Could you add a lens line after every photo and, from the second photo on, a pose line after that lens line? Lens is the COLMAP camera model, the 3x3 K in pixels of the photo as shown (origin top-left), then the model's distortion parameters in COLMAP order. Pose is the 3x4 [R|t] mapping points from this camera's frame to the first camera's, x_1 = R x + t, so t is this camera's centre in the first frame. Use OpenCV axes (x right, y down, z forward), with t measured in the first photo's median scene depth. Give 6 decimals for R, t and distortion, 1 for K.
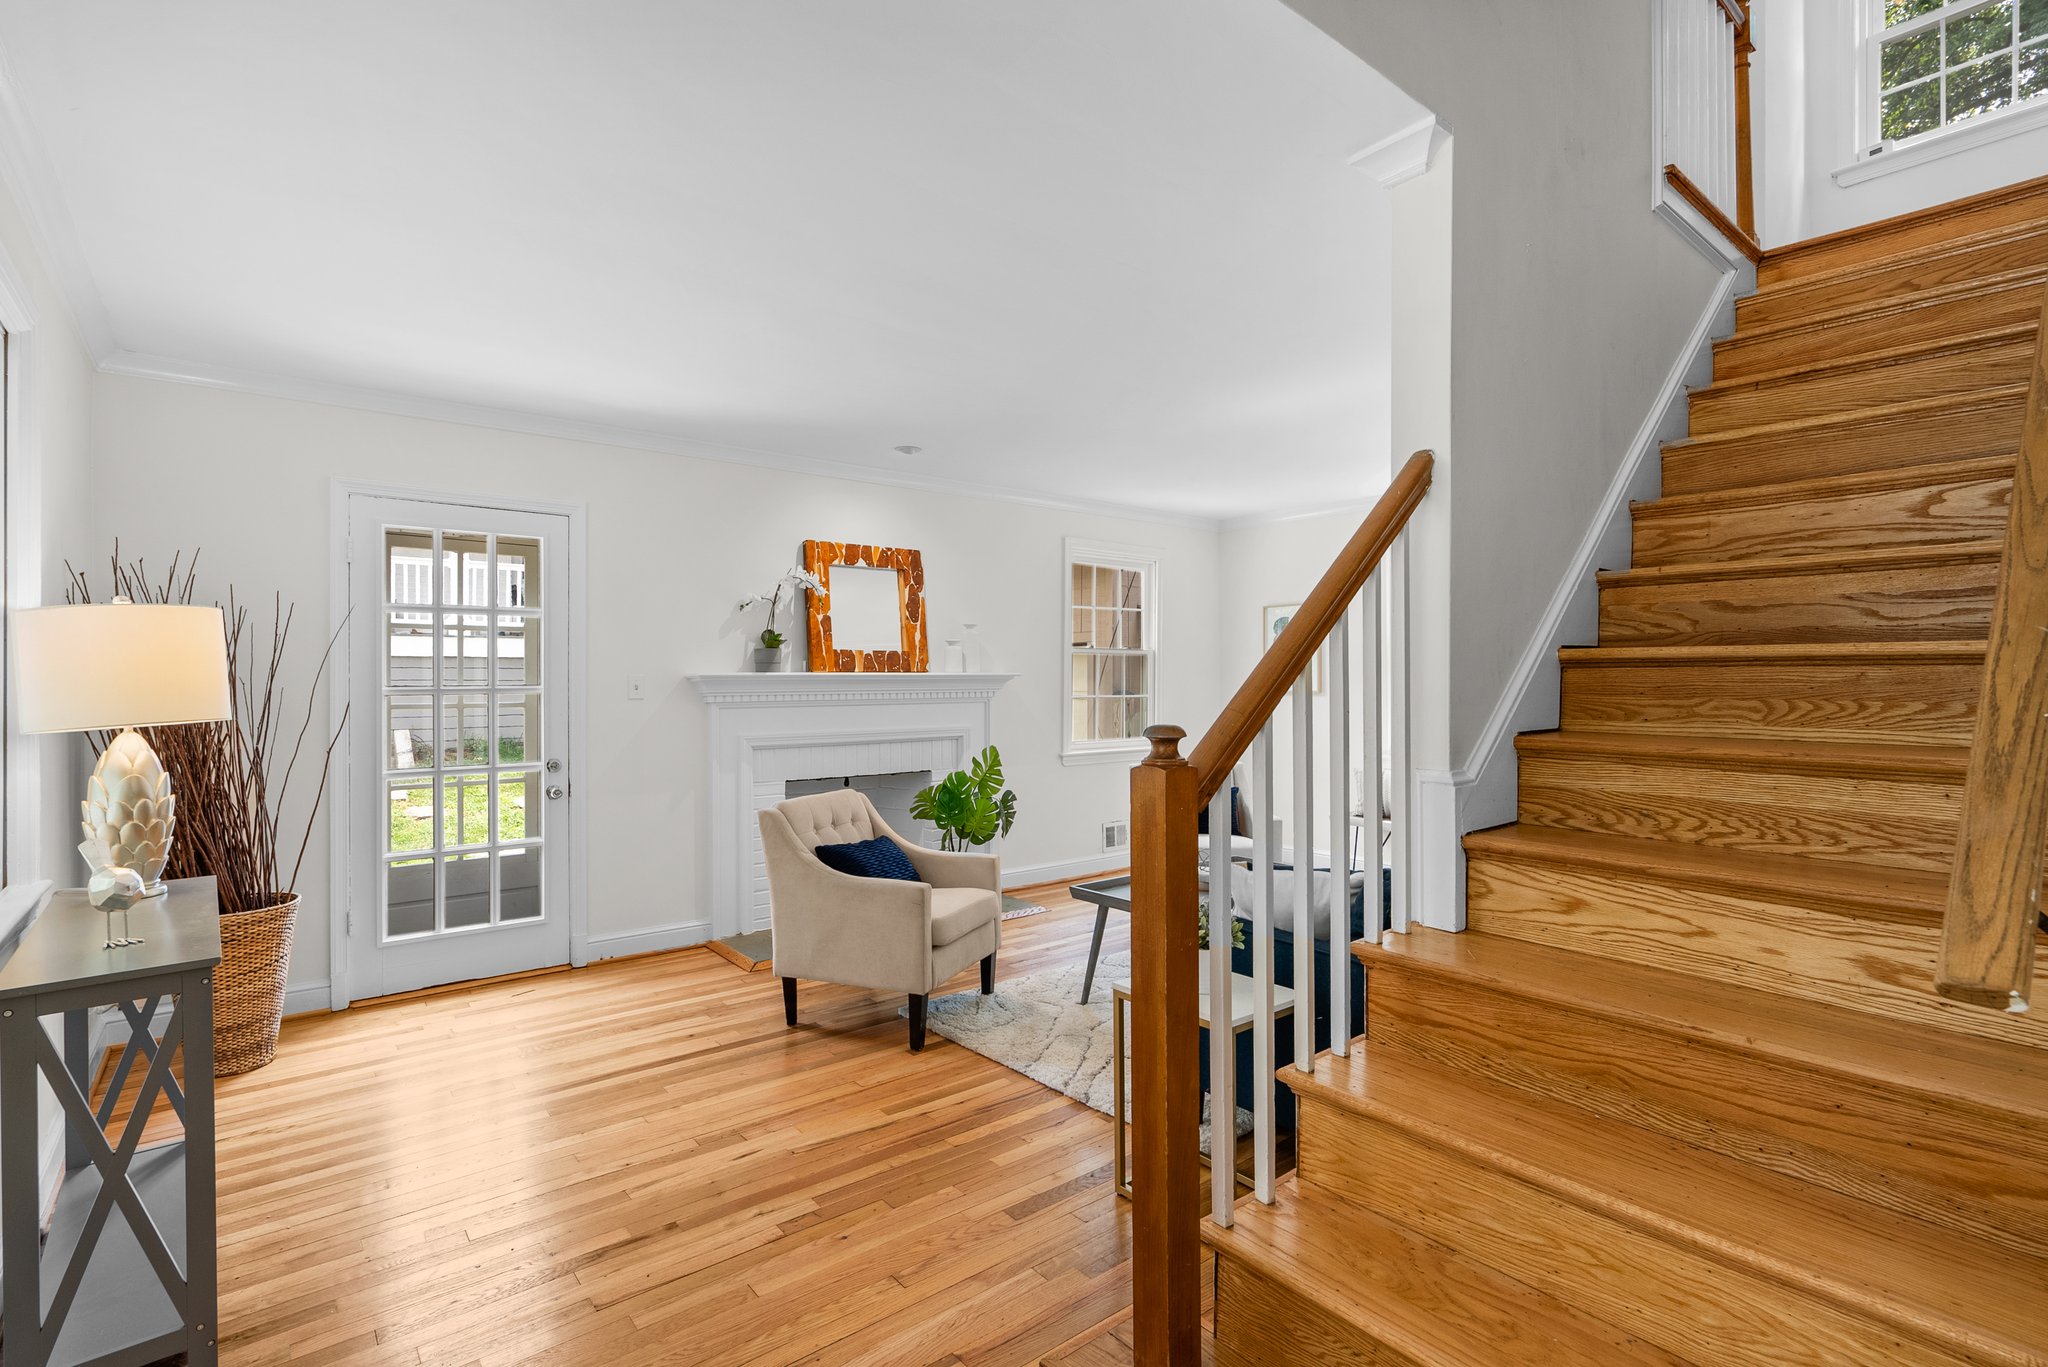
lens RADIAL K [[960.8, 0, 1034.7], [0, 960.8, 681.1], [0, 0, 1]] dist [-0.001453, -0.000193]
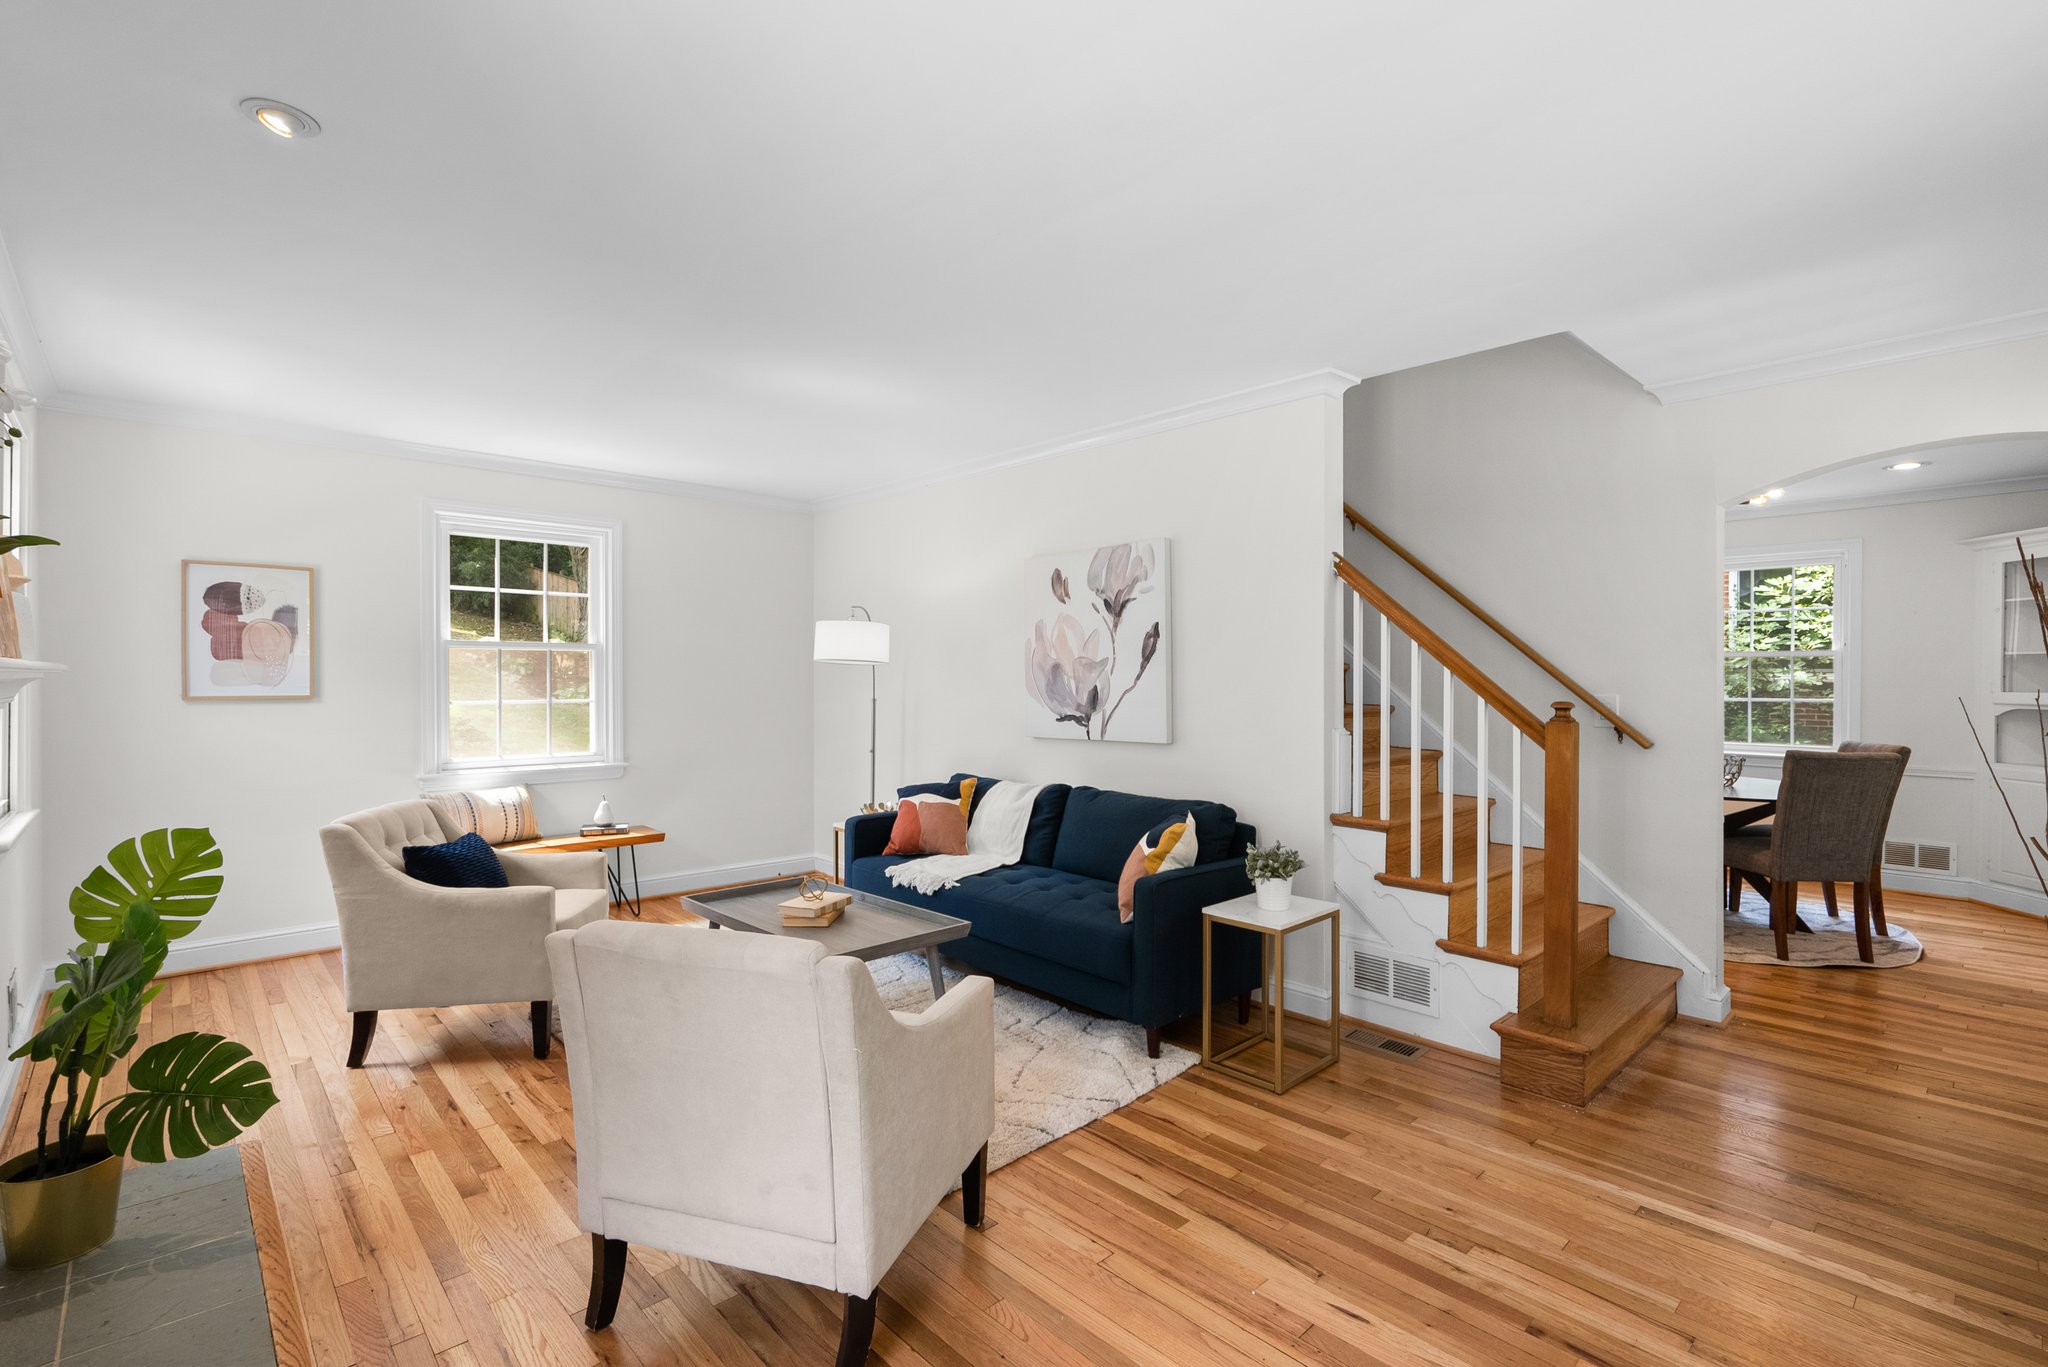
lens RADIAL K [[936.9, 0, 1026.2], [0, 936.9, 677.0], [0, 0, 1]] dist [0.000681, 0.000540]
pose [[-0.065001, 0.000699, 0.997885, -0.519721], [0.001671, 0.999998, -0.000591, -0.001530], [-0.997884, 0.001629, -0.065002, 0.665617]]
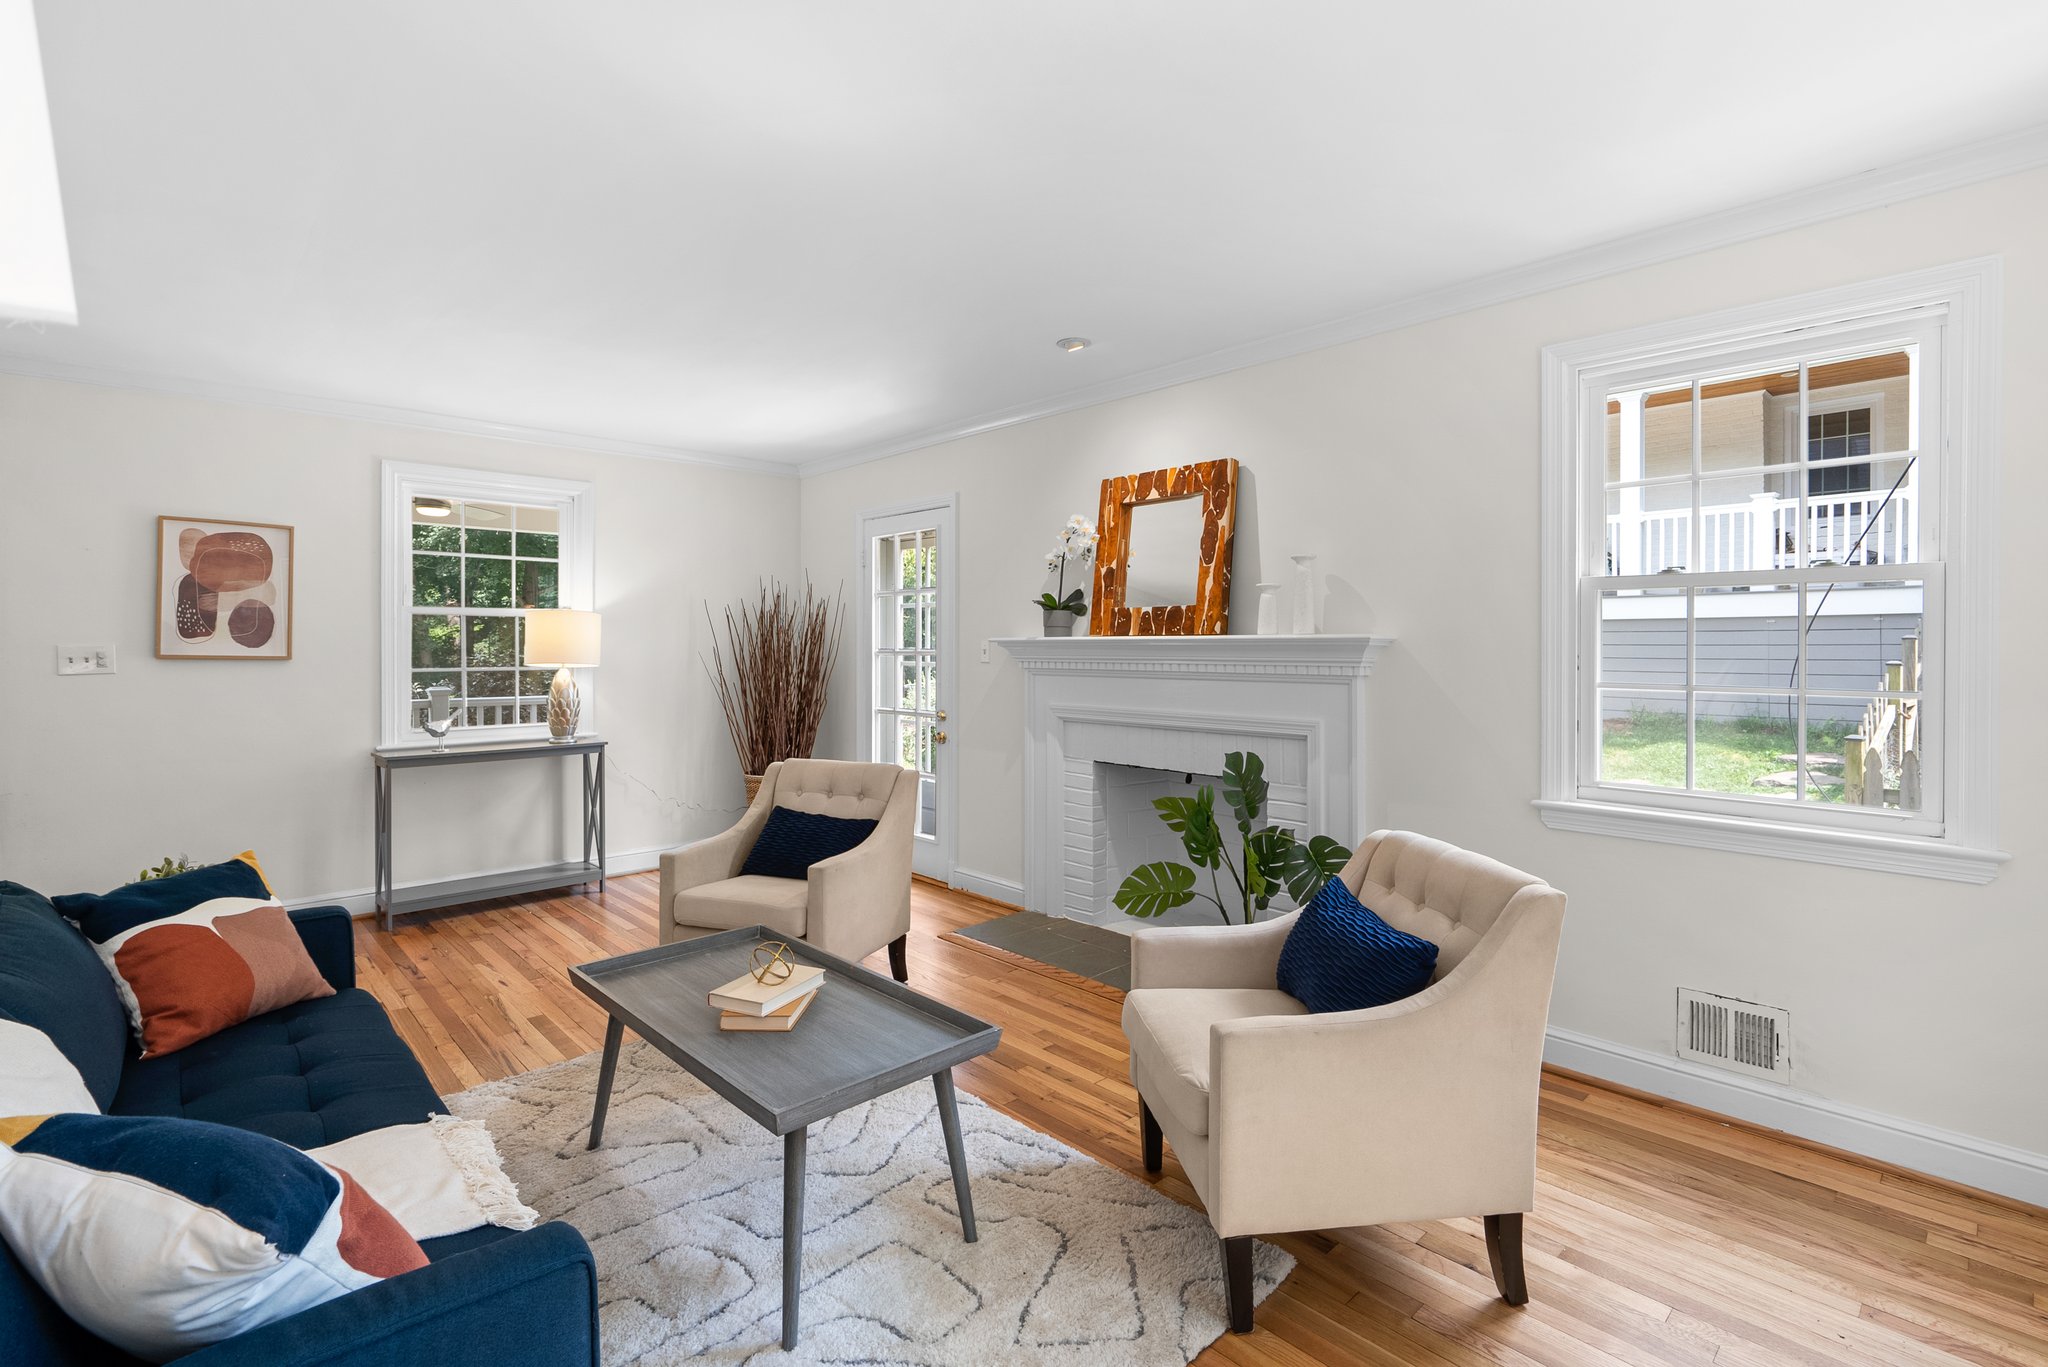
lens RADIAL K [[957.4, 0, 1031.3], [0, 957.4, 646.2], [0, 0, 1]] dist [0.000017, 0.000070]
pose [[0.069481, 0.003396, -0.997577, 0.588936], [-0.001616, 0.999993, 0.003291, -0.003169], [0.997582, 0.001383, 0.069486, 0.857478]]
